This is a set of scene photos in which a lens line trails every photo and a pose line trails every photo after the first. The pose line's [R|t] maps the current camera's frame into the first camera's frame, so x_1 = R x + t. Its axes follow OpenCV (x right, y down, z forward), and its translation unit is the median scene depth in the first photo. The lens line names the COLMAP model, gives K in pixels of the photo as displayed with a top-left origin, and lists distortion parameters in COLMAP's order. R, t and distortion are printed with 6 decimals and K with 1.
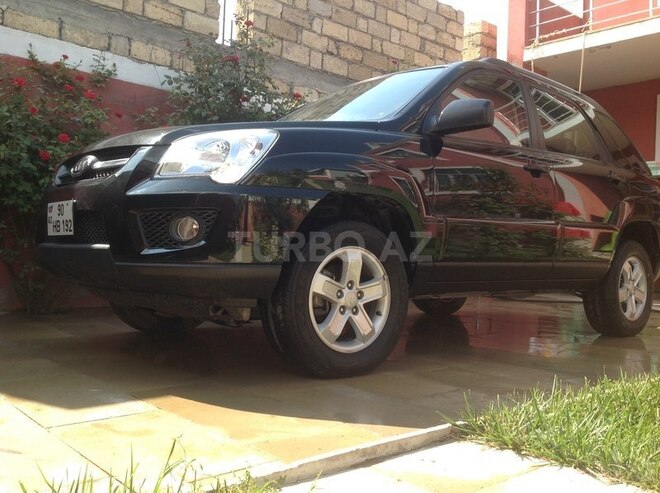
lens RADIAL K [[638.9, 0, 330.0], [0, 638.9, 246.5], [0, 0, 1]] dist [0.086496, -0.137839]
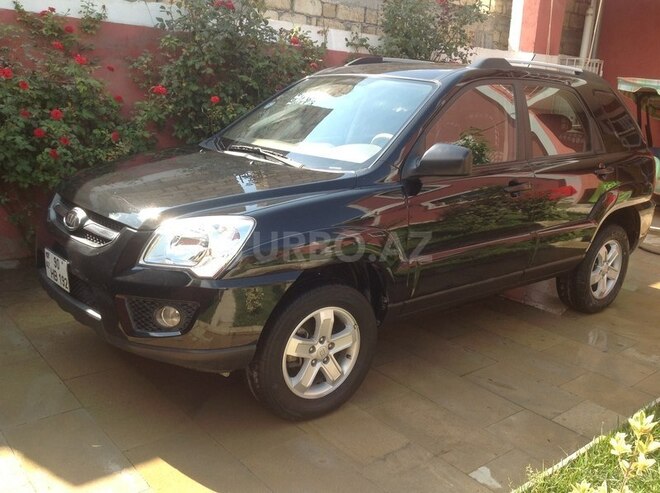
lens RADIAL K [[638.9, 0, 330.0], [0, 638.9, 246.5], [0, 0, 1]] dist [0.086496, -0.137839]
pose [[0.999179, 0.037413, -0.015566, 0.055525], [-0.031872, 0.962807, 0.268305, -0.384931], [0.025025, -0.267589, 0.963208, -0.021798]]
